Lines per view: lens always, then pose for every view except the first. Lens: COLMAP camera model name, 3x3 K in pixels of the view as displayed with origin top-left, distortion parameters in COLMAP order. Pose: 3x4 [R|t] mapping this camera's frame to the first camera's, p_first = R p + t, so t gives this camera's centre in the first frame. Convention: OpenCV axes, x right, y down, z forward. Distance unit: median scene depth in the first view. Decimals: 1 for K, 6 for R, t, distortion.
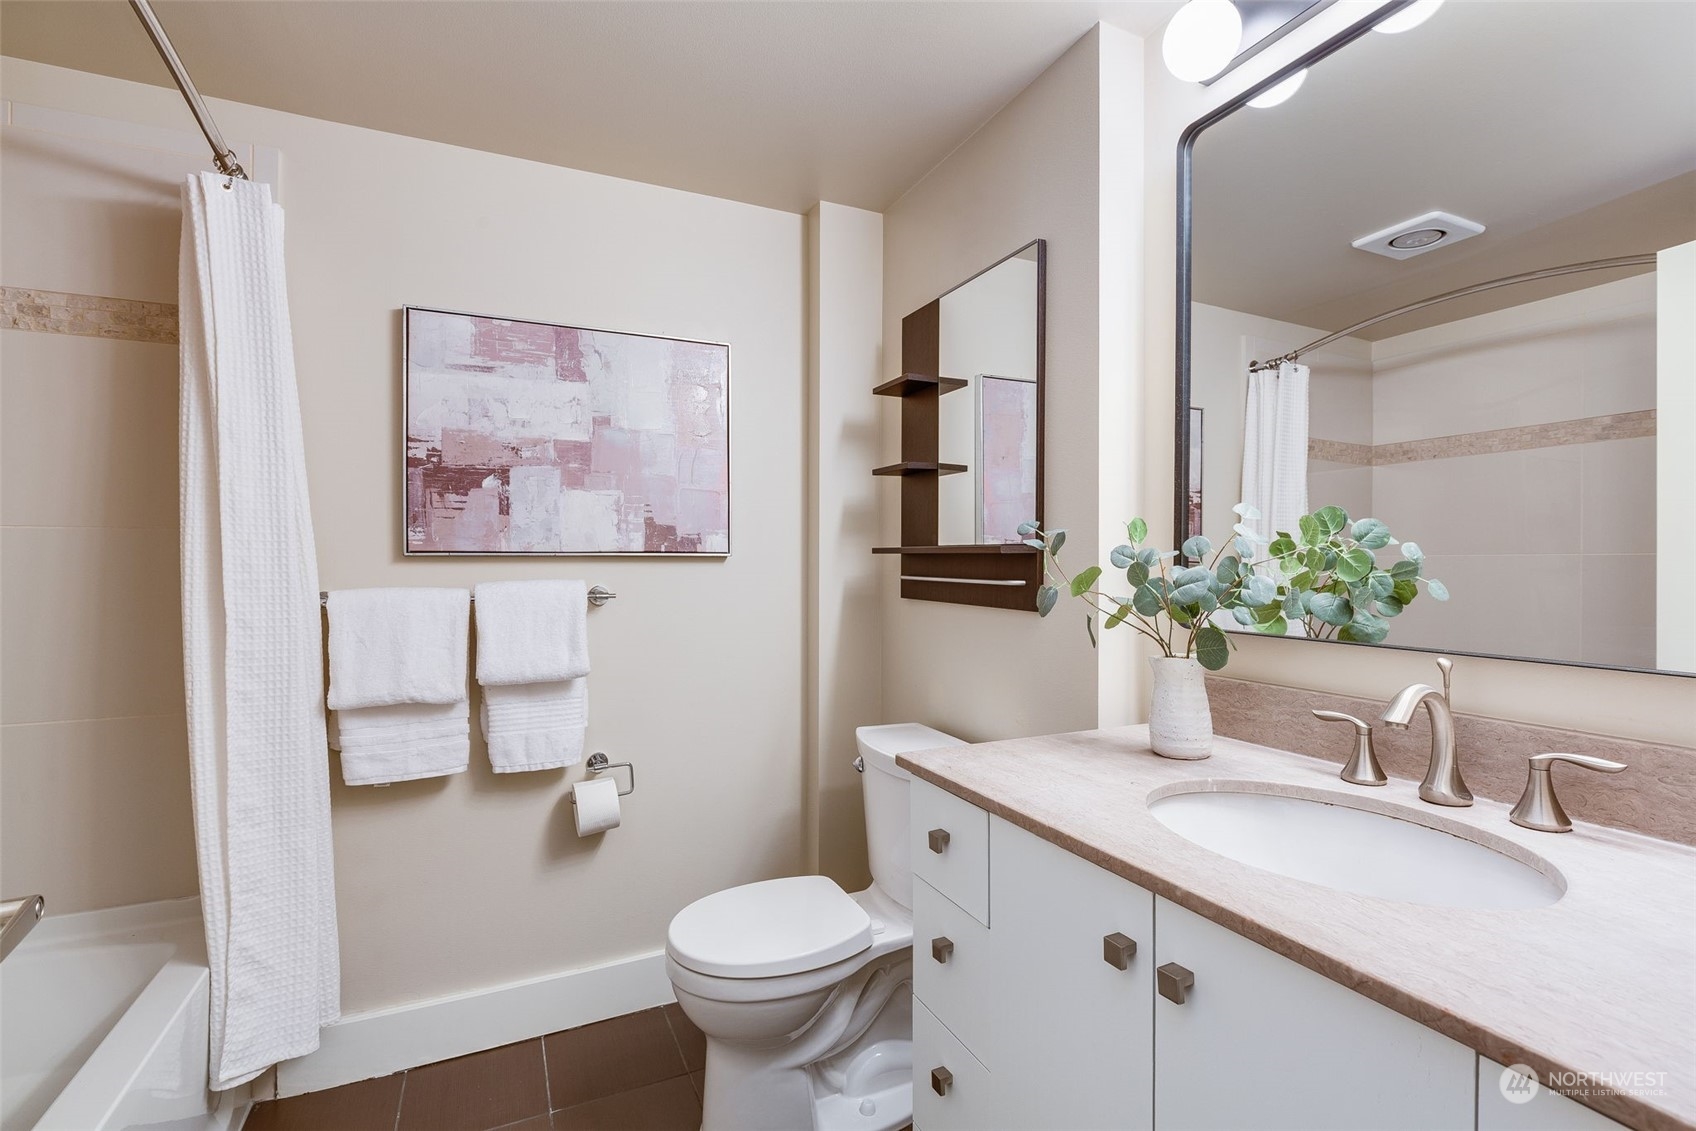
lens RADIAL K [[785.0, 0, 848.2], [0, 785.0, 553.2], [0, 0, 1]] dist [-0.002494, -0.000232]
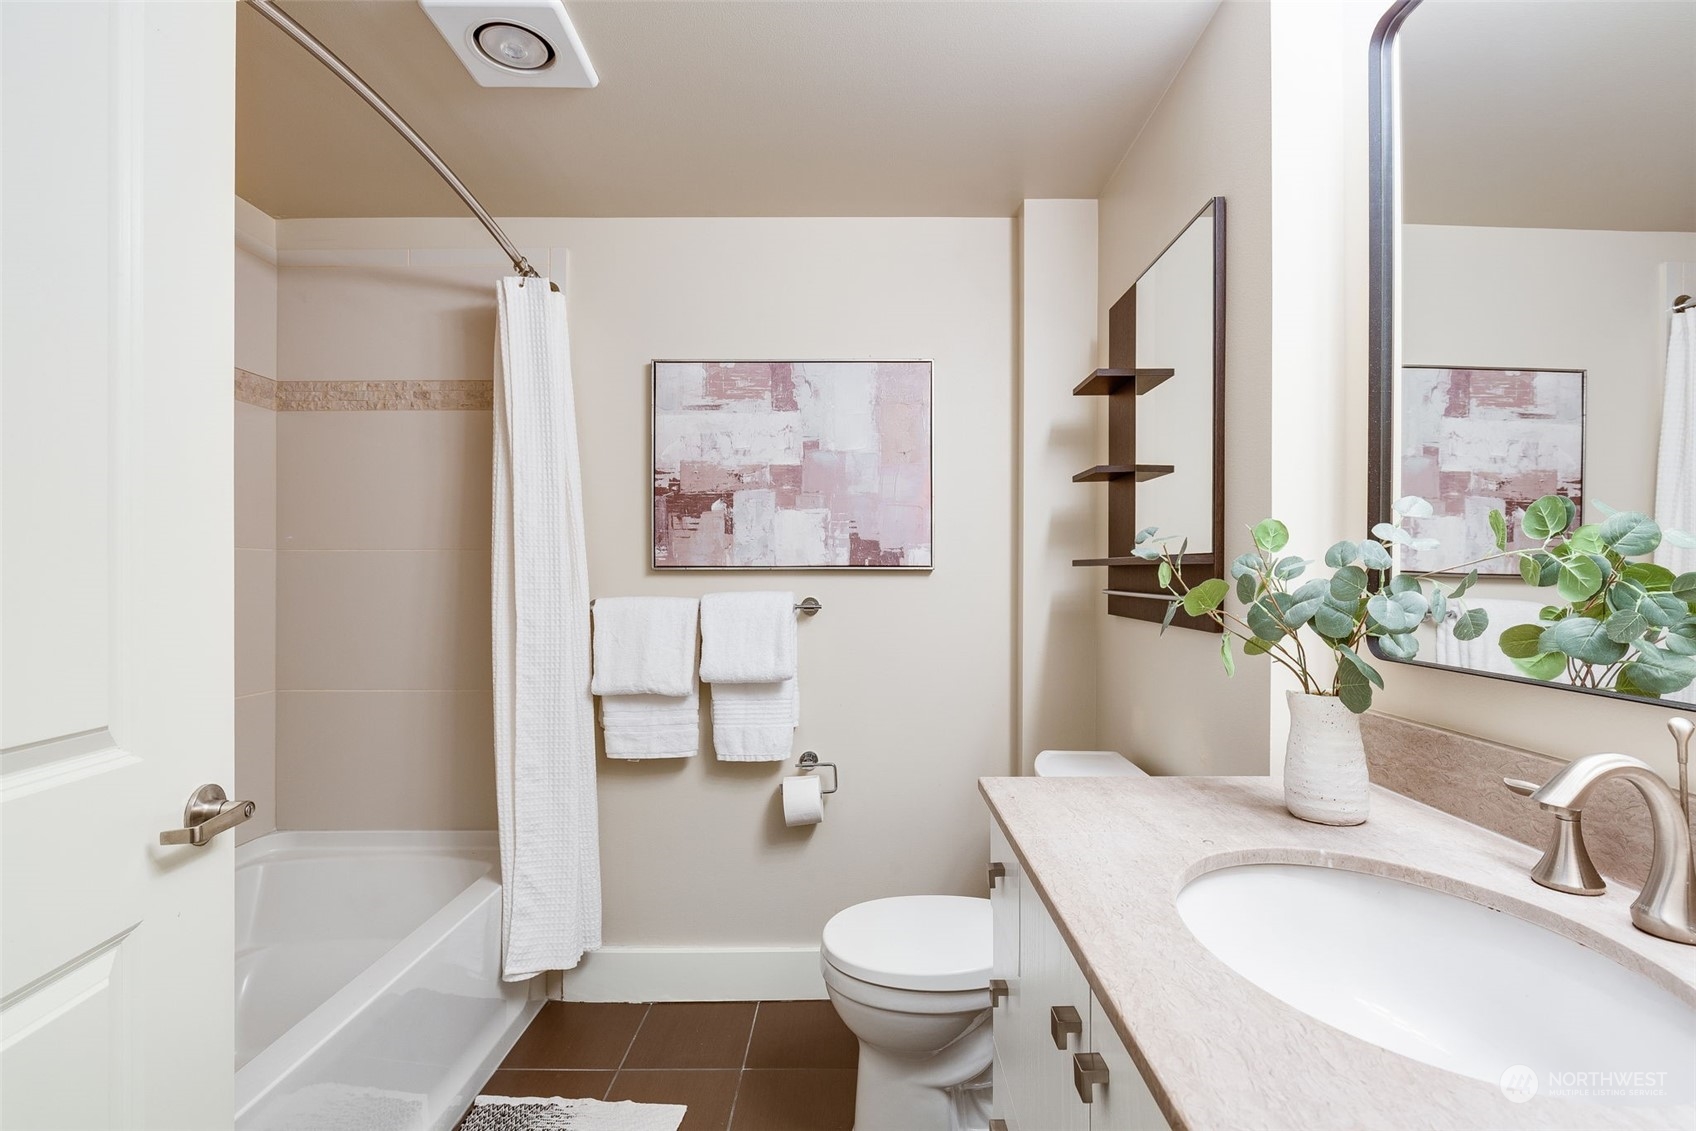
lens RADIAL K [[778.9, 0, 848.0], [0, 778.9, 565.5], [0, 0, 1]] dist [-0.001444, -0.000365]
pose [[0.906278, -0.005289, -0.422648, 0.205522], [0.004170, 0.999985, -0.003572, 0.001899], [0.422661, 0.001475, 0.906287, 0.053057]]
